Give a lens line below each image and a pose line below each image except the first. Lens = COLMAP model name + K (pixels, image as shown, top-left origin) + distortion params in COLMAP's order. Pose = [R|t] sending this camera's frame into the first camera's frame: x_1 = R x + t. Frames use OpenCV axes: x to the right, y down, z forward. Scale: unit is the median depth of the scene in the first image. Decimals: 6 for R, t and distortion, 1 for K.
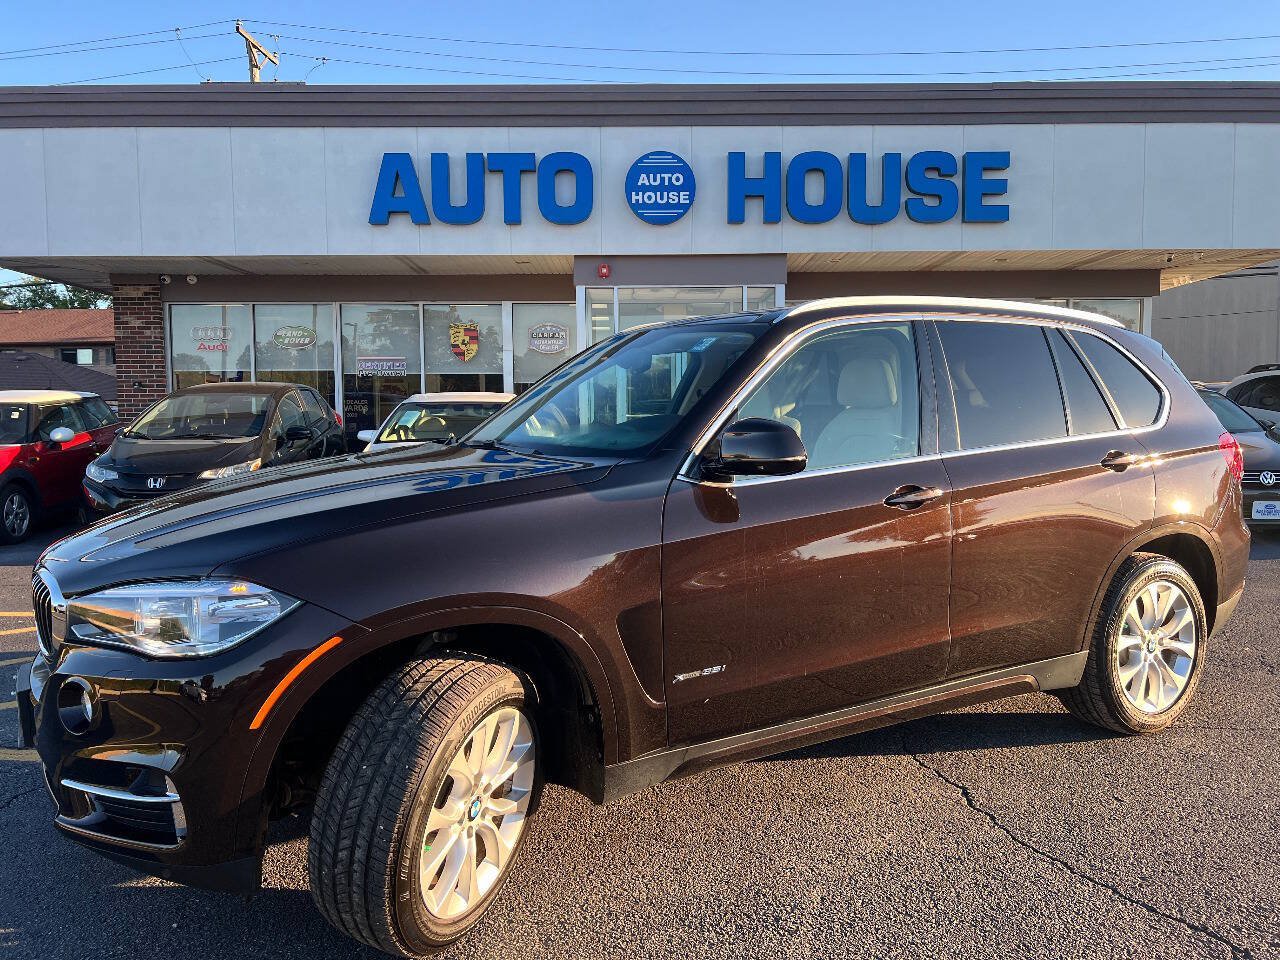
lens RADIAL K [[958.3, 0, 644.4], [0, 958.3, 485.2], [0, 0, 1]] dist [0.051936, -0.061698]
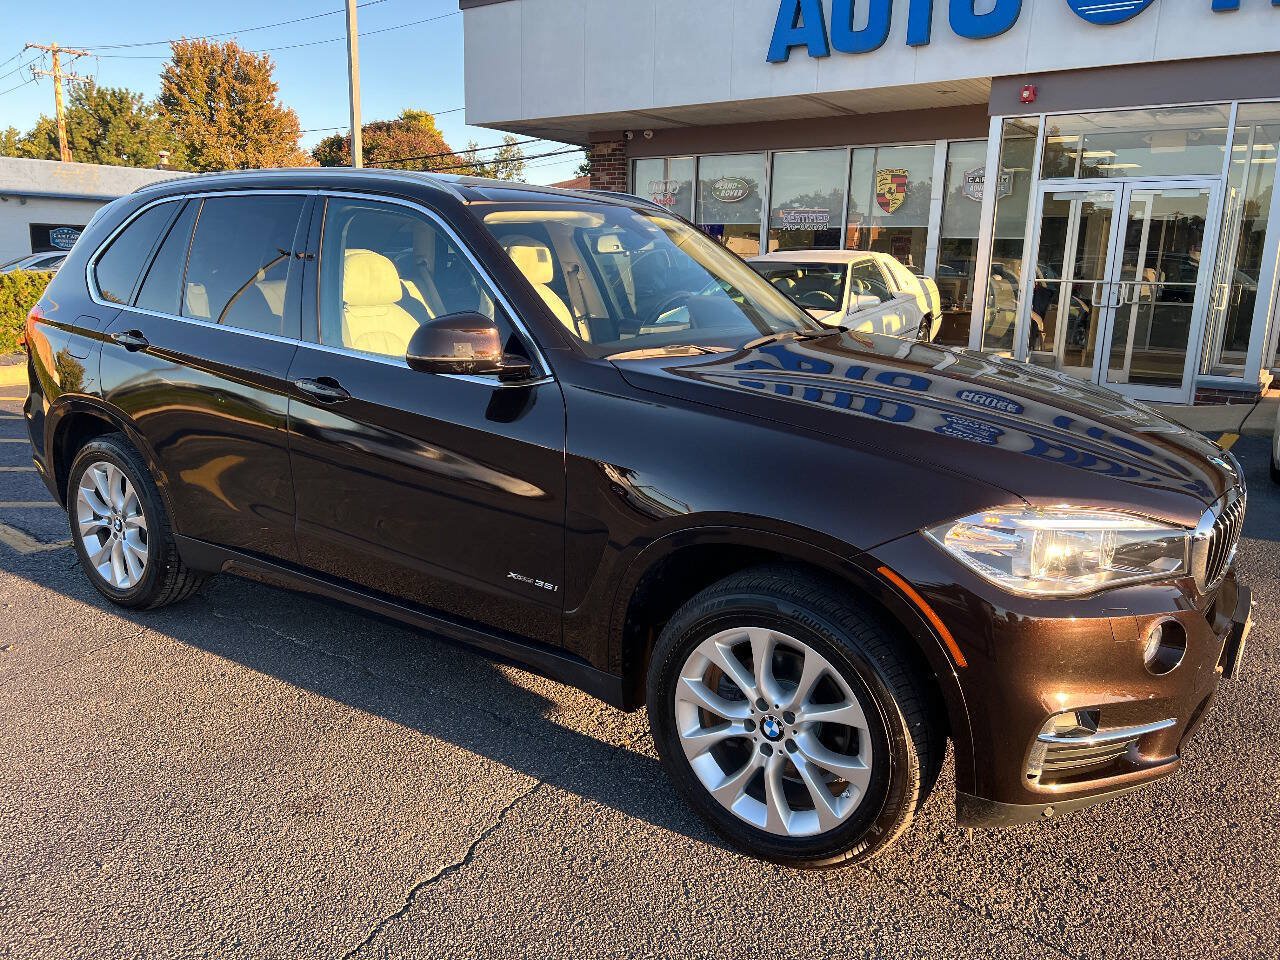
lens RADIAL K [[958.3, 0, 640.1], [0, 958.3, 473.5], [0, 0, 1]] dist [0.051936, -0.061698]
pose [[0.790340, 0.158231, -0.591883, 0.230279], [-0.072503, 0.983441, 0.166095, -0.026938], [0.608364, -0.088358, 0.788725, 0.155477]]
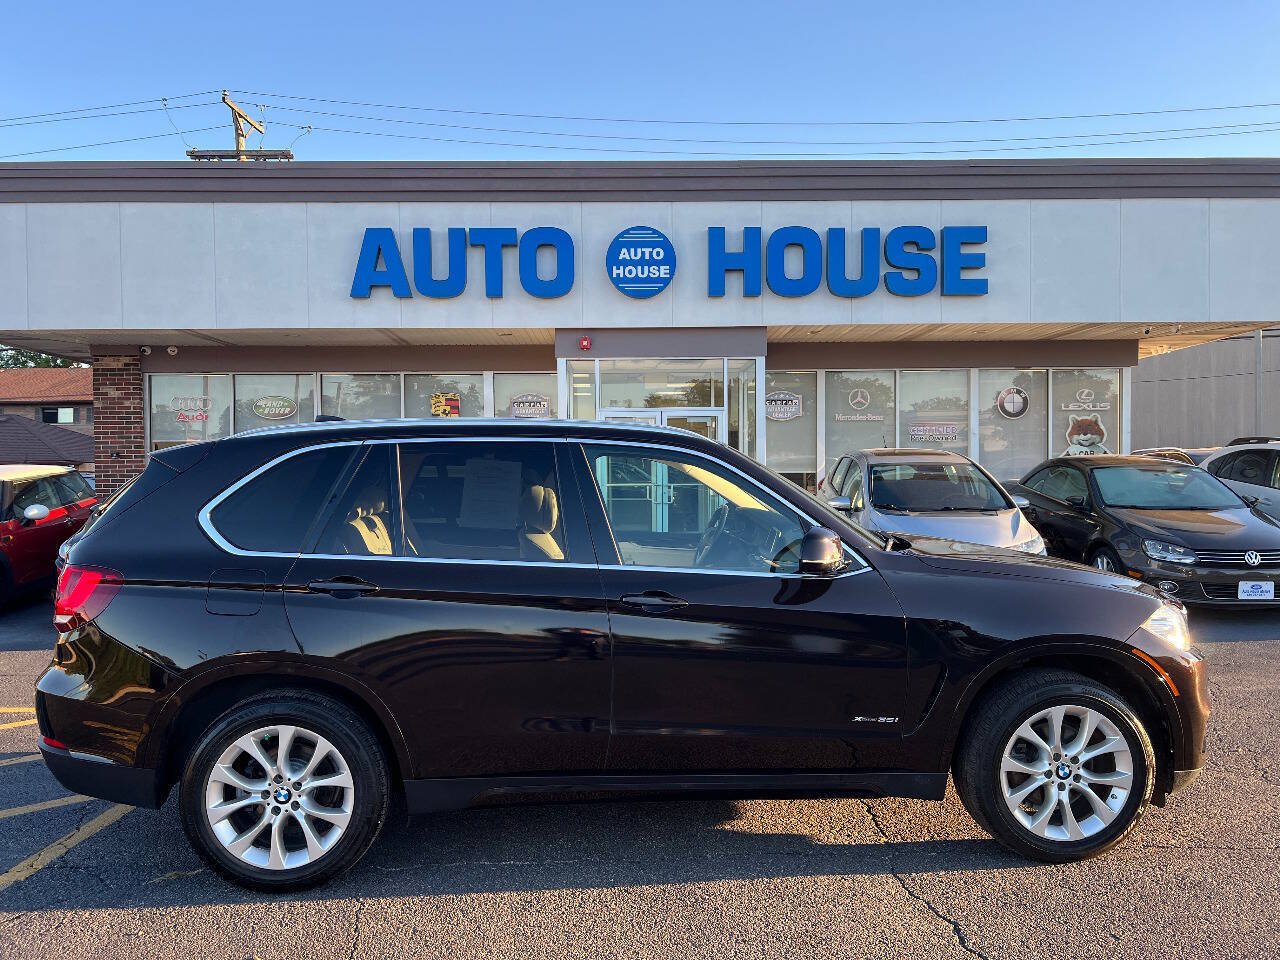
lens RADIAL K [[958.3, 0, 632.9], [0, 958.3, 496.7], [0, 0, 1]] dist [0.051936, -0.061698]
pose [[0.999980, -0.001531, 0.006118, 0.001408], [0.001794, 0.999067, -0.043151, -0.020329], [-0.006046, 0.043161, 0.999050, 0.006515]]
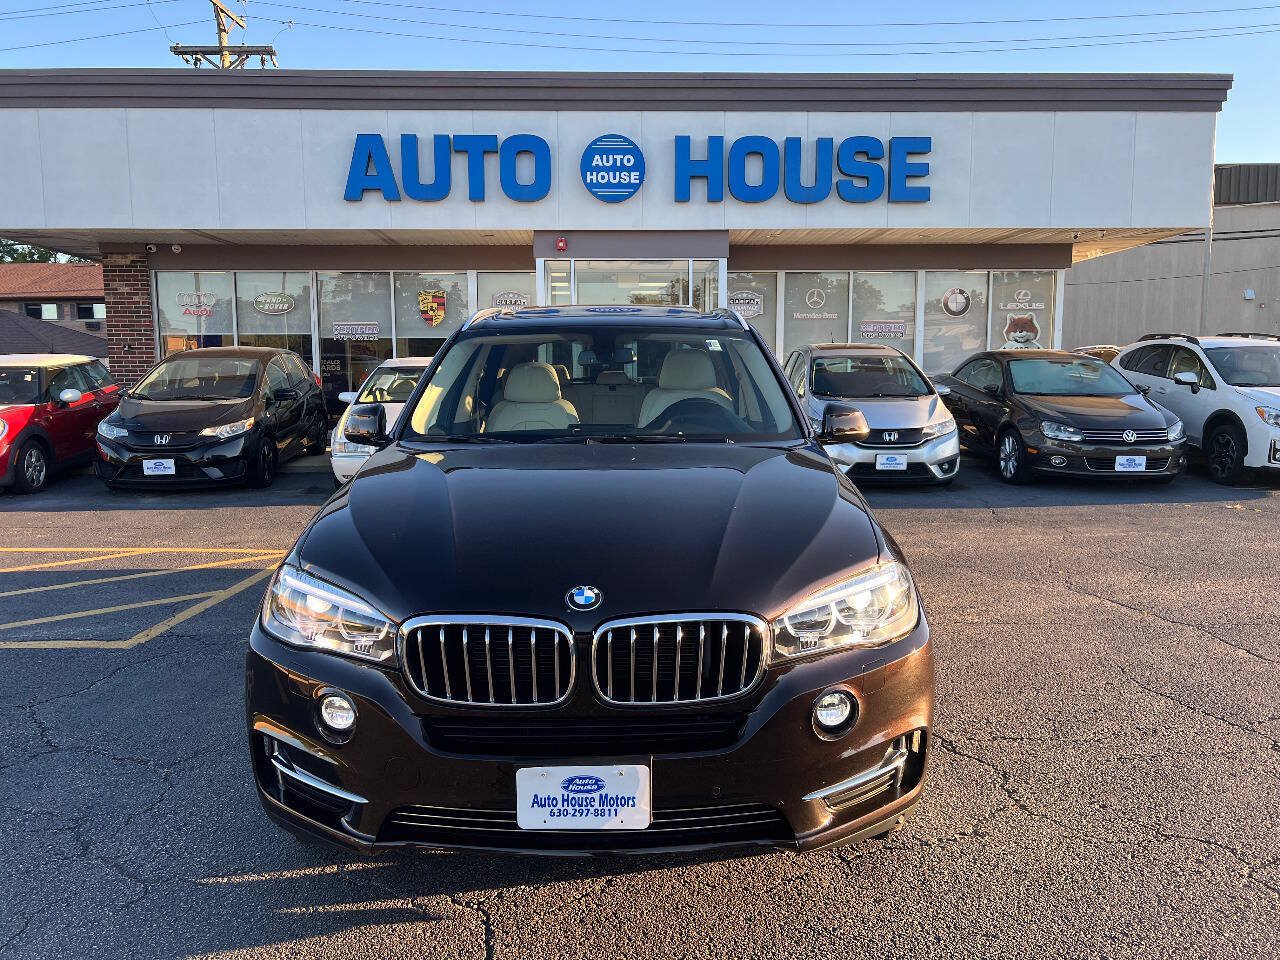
lens RADIAL K [[963.3, 0, 633.6], [0, 963.3, 485.6], [0, 0, 1]] dist [0.029531, -0.017690]
pose [[0.999740, -0.000256, 0.022796, 0.015042], [-0.000804, 0.998920, 0.046449, -0.001040], [-0.022783, -0.046455, 0.998661, -0.109004]]
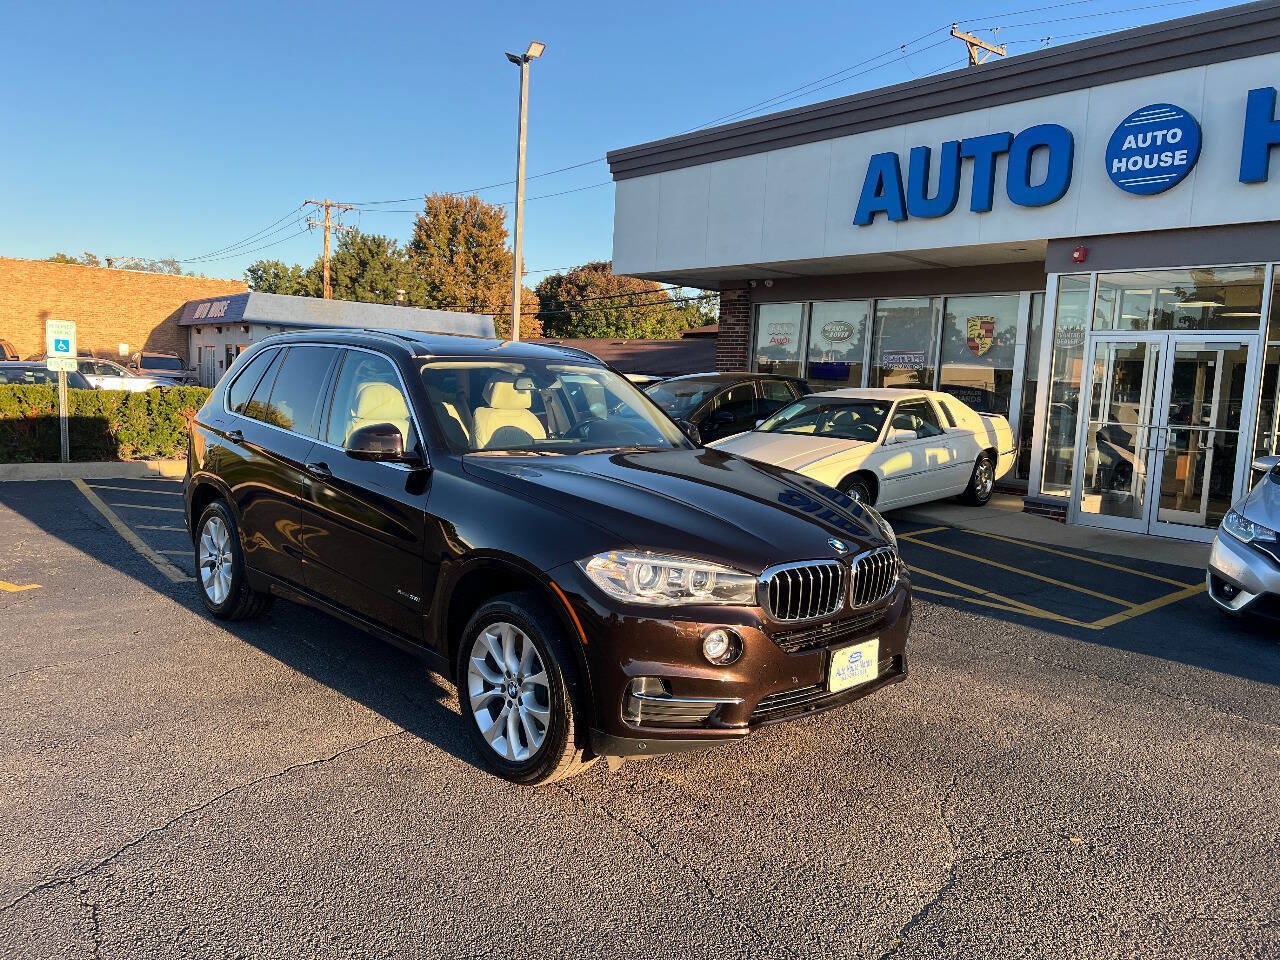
lens RADIAL K [[958.3, 0, 635.7], [0, 958.3, 475.9], [0, 0, 1]] dist [0.051936, -0.061698]
pose [[0.636725, 0.115916, -0.762329, 0.395990], [-0.108943, 0.992243, 0.059882, -0.036060], [0.763356, 0.044923, 0.644414, 0.150472]]
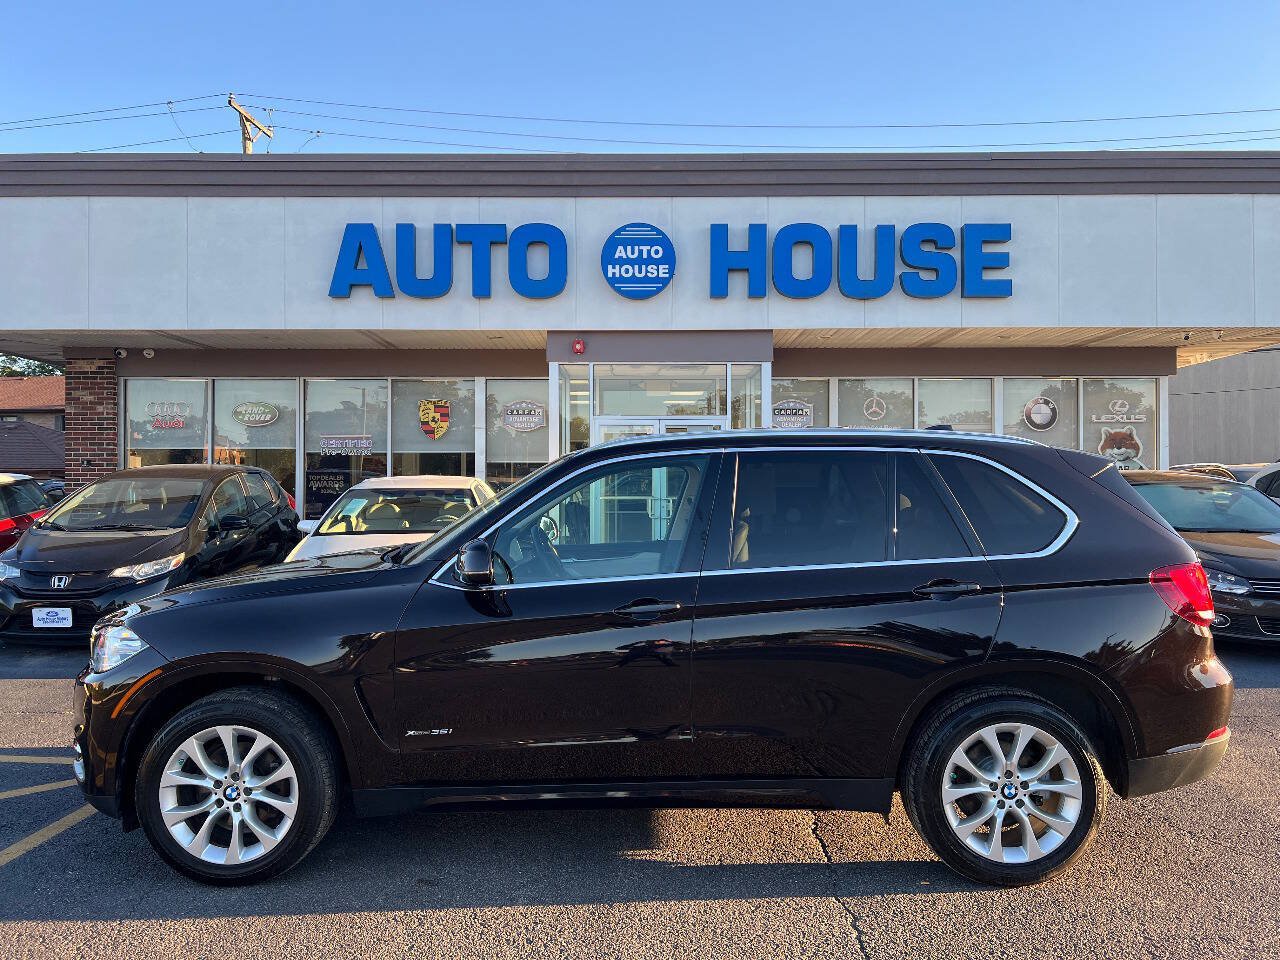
lens RADIAL K [[958.3, 0, 637.4], [0, 958.3, 474.8], [0, 0, 1]] dist [0.051936, -0.061698]
pose [[0.999849, 0.006353, -0.016178, 0.032094], [-0.007598, 0.996917, -0.078095, -0.026358], [0.015632, 0.078206, 0.996815, 0.078813]]
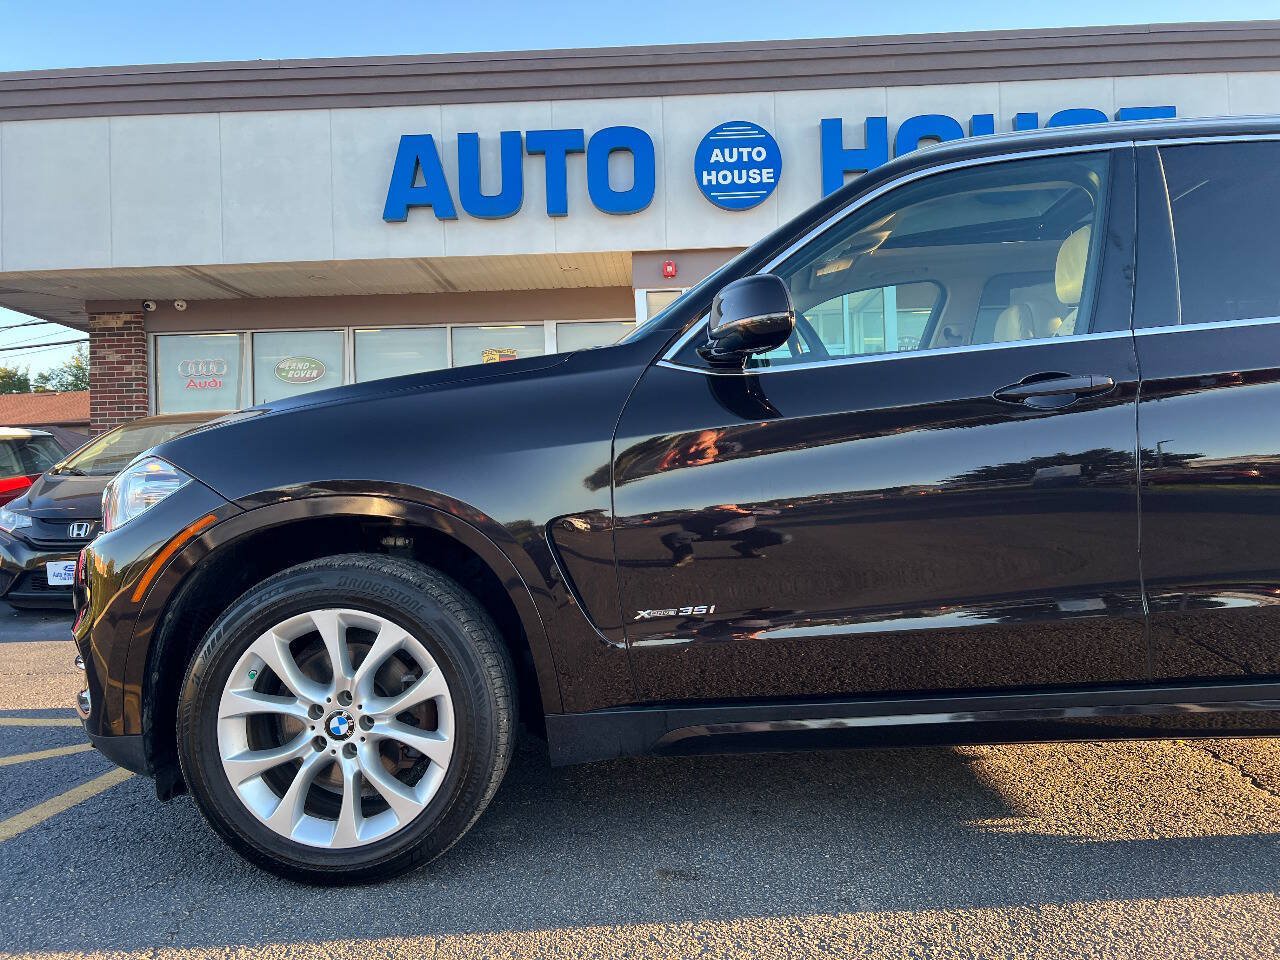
lens RADIAL K [[958.3, 0, 642.8], [0, 958.3, 476.7], [0, 0, 1]] dist [0.051936, -0.061698]
pose [[0.998939, -0.022656, -0.040094, -0.036890], [0.019059, 0.995945, -0.087921, 0.022343], [0.041923, 0.087064, 0.995320, 0.211623]]
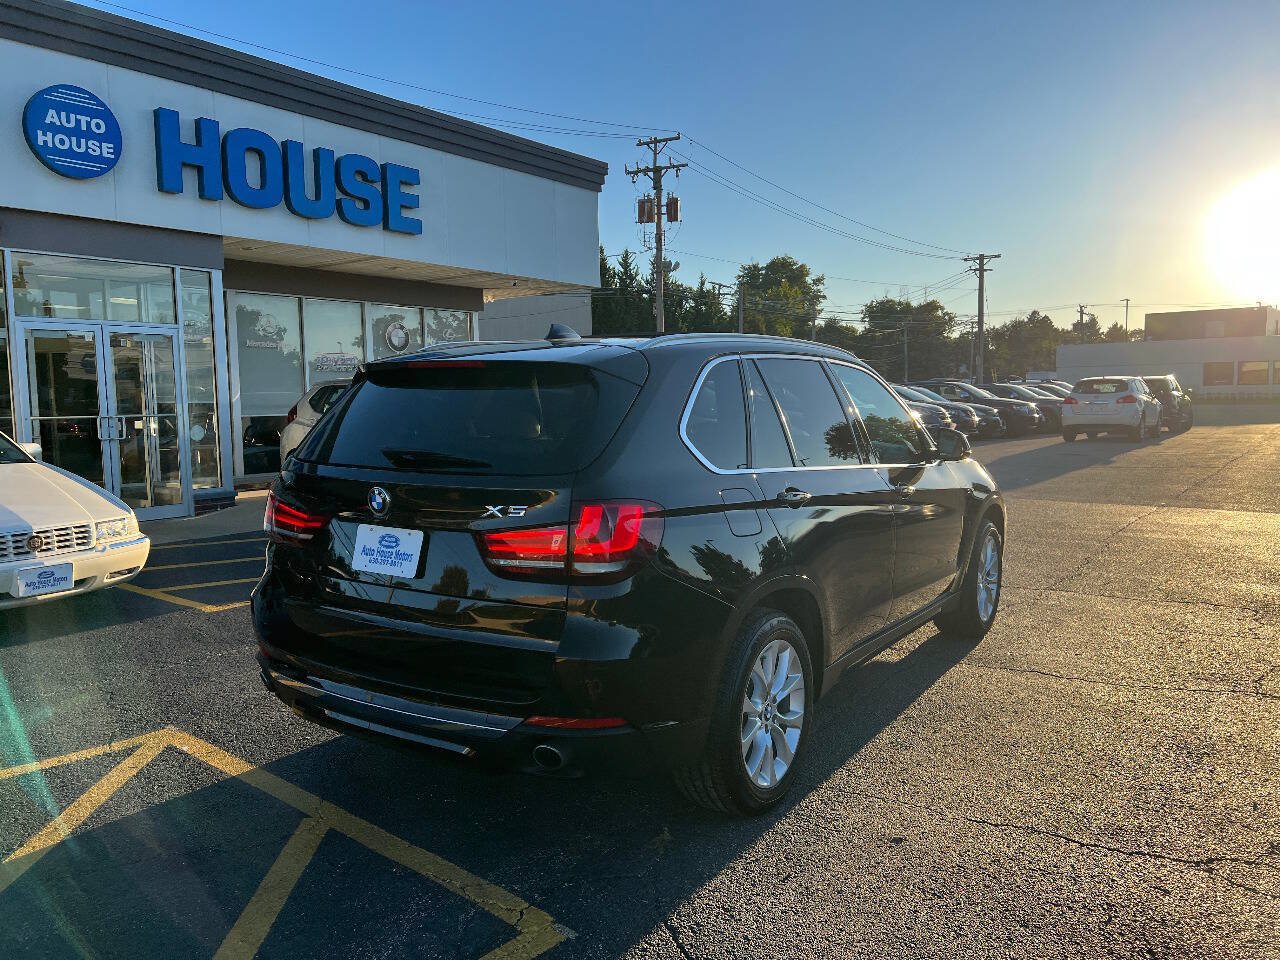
lens RADIAL K [[968.3, 0, 653.4], [0, 968.3, 481.6], [0, 0, 1]] dist [0.006331, -0.020891]
pose [[0.597607, -0.067295, 0.798960, -0.351874], [0.060887, 0.997403, 0.038468, -0.025162], [-0.799474, 0.025657, 0.600153, 0.154260]]
